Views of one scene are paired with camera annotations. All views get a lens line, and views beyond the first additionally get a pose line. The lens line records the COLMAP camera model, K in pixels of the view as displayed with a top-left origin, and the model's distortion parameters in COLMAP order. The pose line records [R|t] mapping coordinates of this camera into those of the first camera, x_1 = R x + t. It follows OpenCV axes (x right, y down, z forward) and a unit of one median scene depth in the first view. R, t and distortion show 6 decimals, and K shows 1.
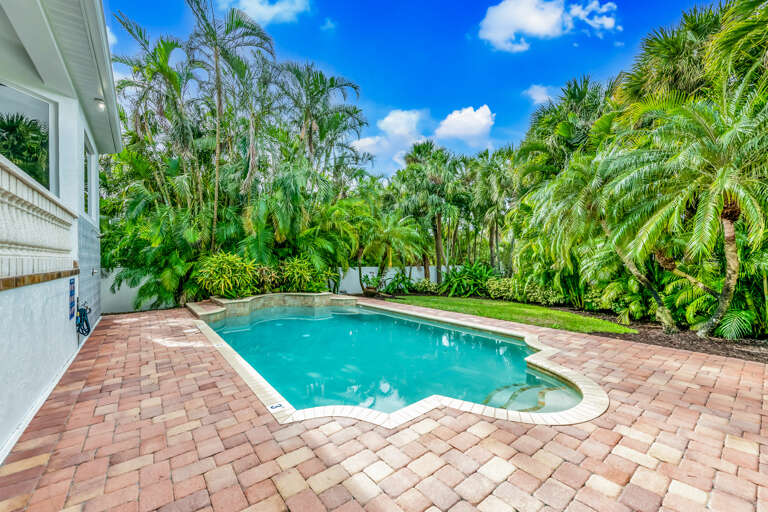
lens RADIAL K [[306.7, 0, 384.2], [0, 306.7, 258.6], [0, 0, 1]] dist [-0.000093, -0.000086]
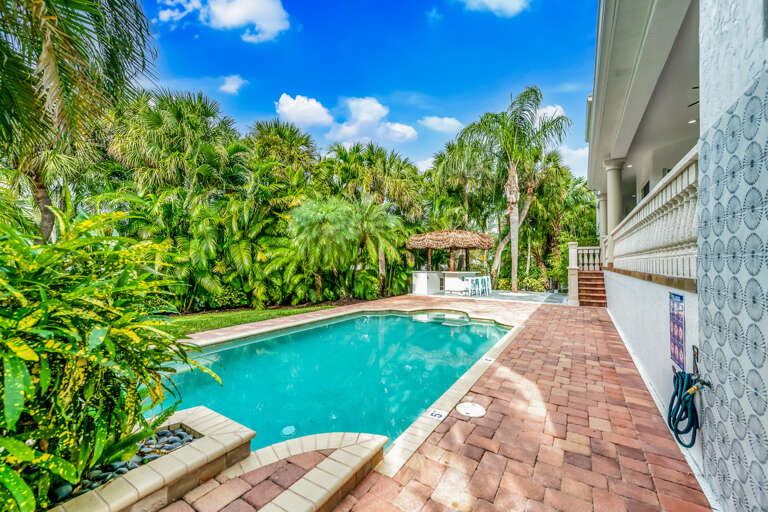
lens RADIAL K [[306.7, 0, 384.5], [0, 306.7, 260.5], [0, 0, 1]] dist [-0.000093, -0.000086]
pose [[-0.325690, 0.018985, 0.945286, -1.776018], [-0.005518, 0.999743, -0.021980, 0.024113], [-0.945461, -0.012375, -0.325502, 2.185660]]
